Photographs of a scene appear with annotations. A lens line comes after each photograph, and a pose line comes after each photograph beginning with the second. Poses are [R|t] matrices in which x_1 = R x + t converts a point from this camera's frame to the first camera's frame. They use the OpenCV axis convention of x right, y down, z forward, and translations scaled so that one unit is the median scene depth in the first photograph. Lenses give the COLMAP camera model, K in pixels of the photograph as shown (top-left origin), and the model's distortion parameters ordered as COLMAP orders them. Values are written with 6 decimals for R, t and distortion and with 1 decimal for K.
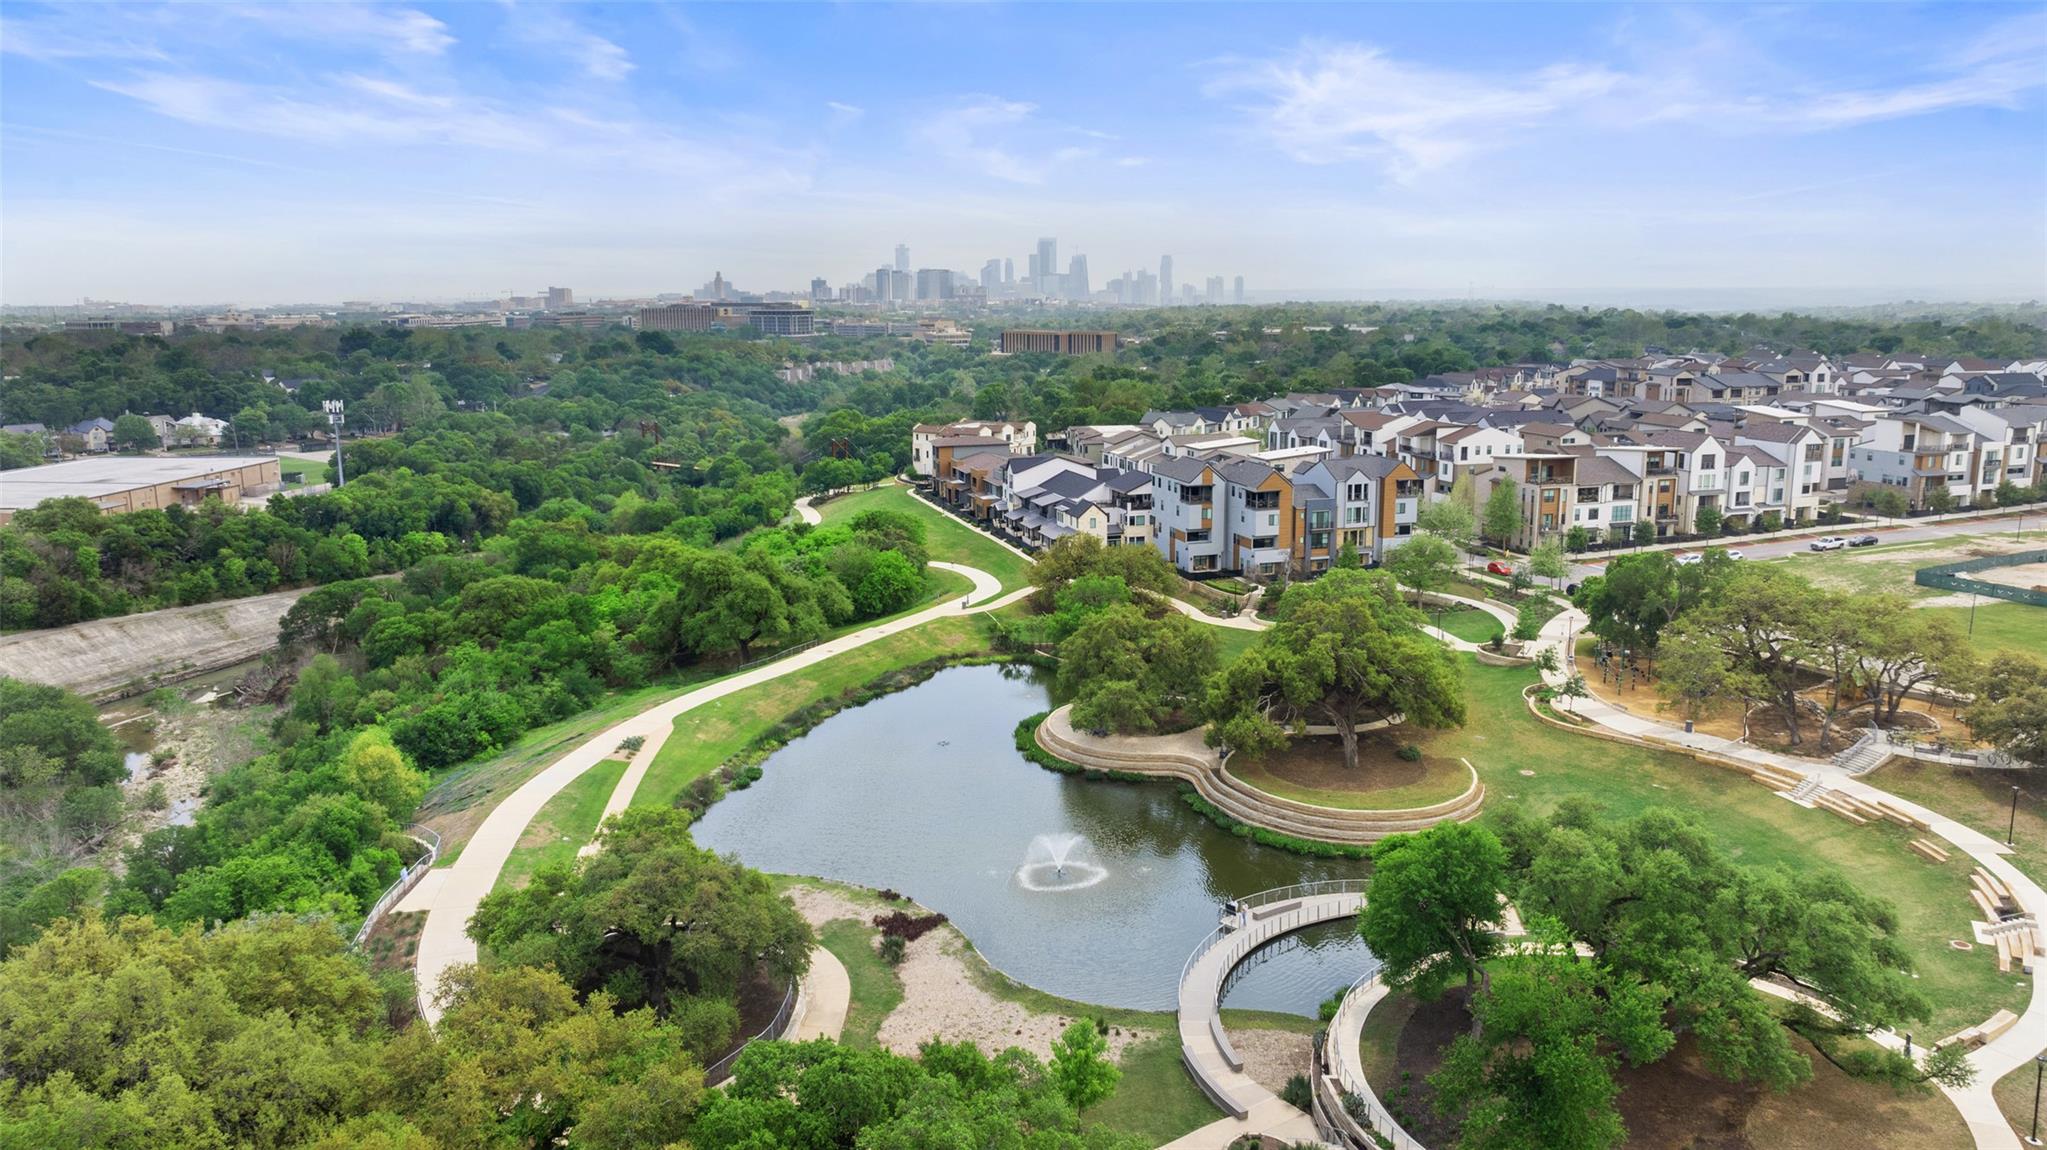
lens RADIAL K [[1414.7, 0, 1023.5], [0, 1414.7, 575.0], [0, 0, 1]] dist [-0.032609, 0.004798]
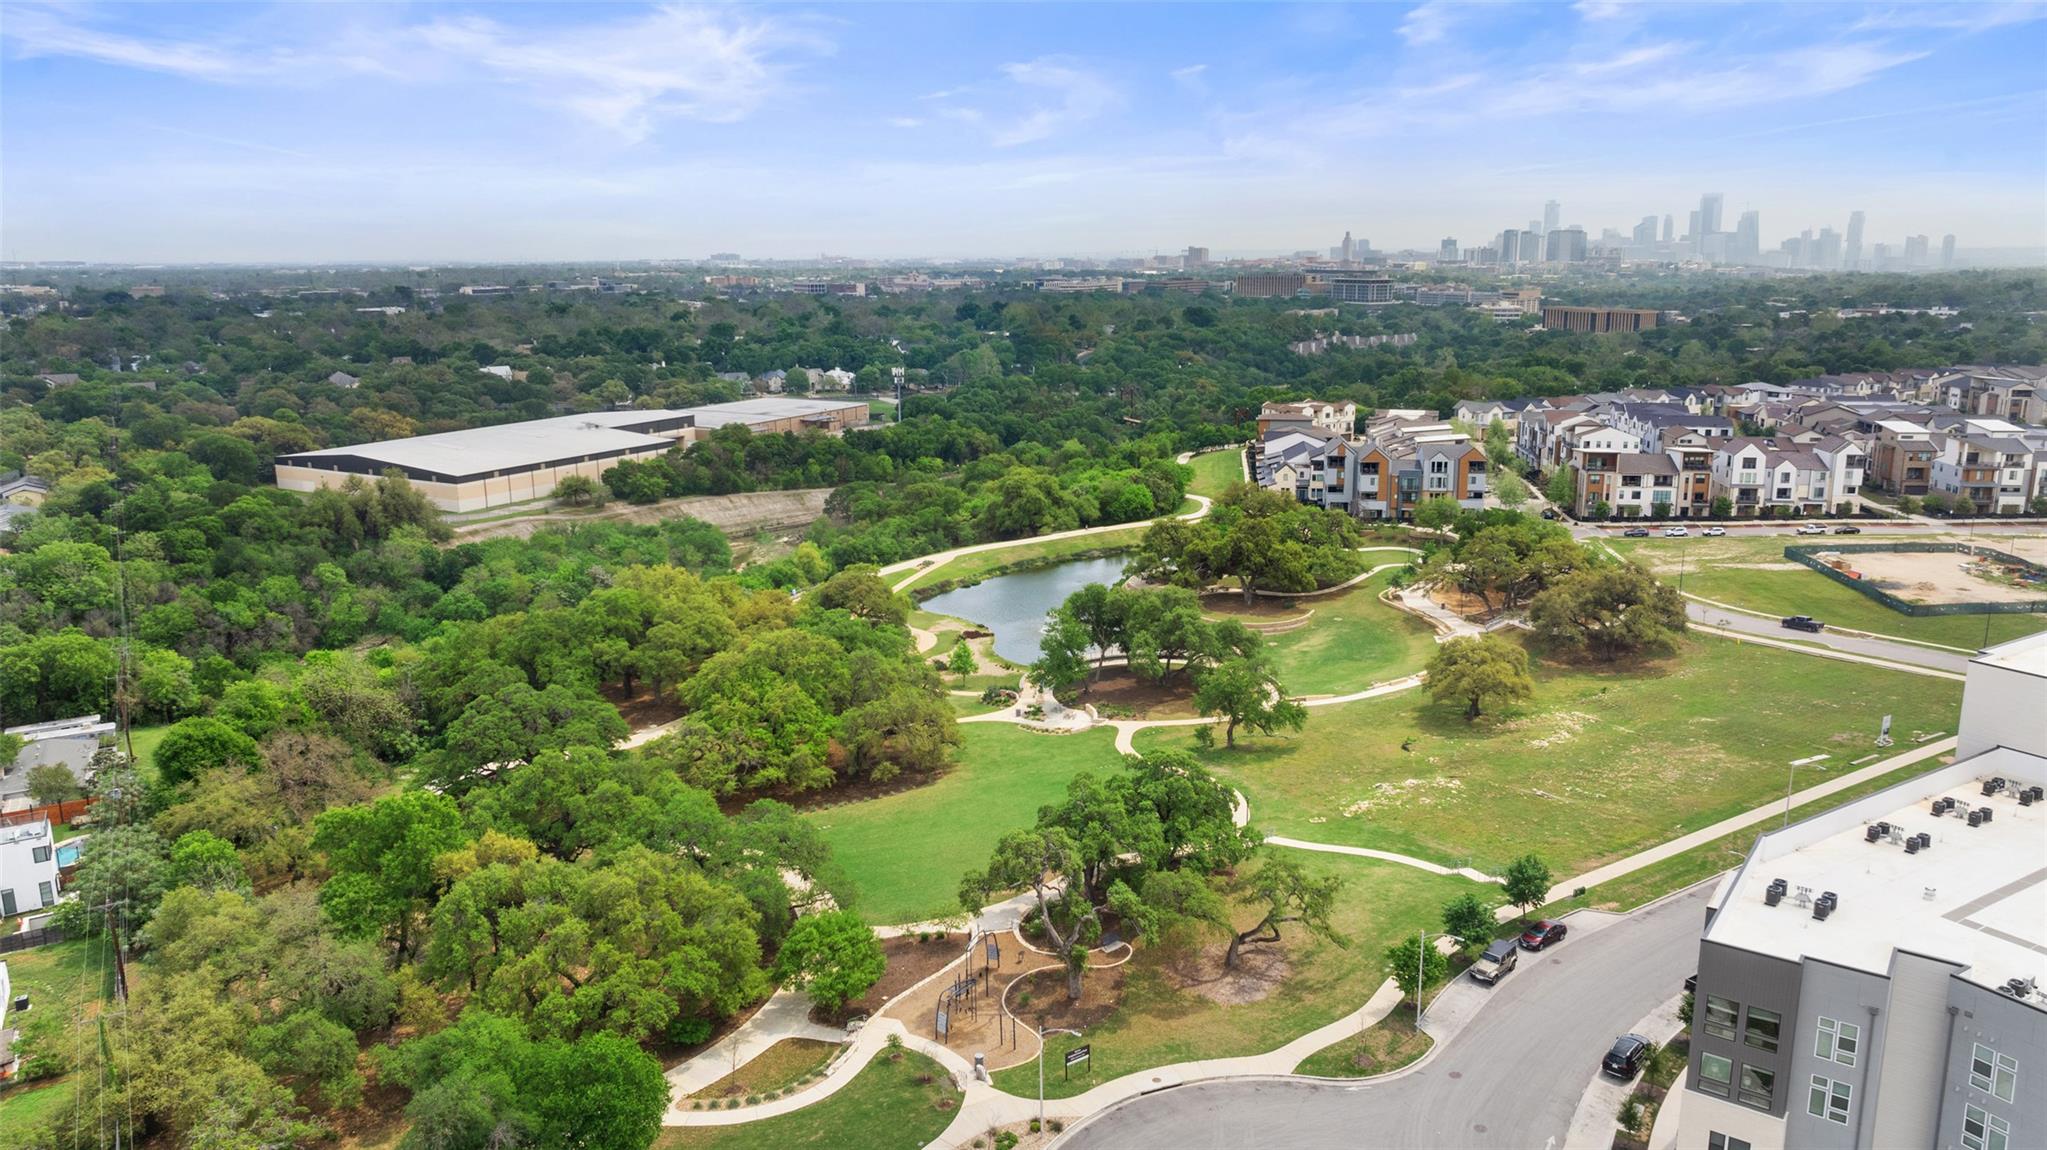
lens RADIAL K [[1414.7, 0, 1023.5], [0, 1414.7, 575.0], [0, 0, 1]] dist [-0.032609, 0.004798]
pose [[0.900405, 0.097167, -0.424062, 0.423961], [-0.083210, 0.995208, 0.051357, 0.012516], [0.427020, -0.010955, 0.904176, -0.462161]]
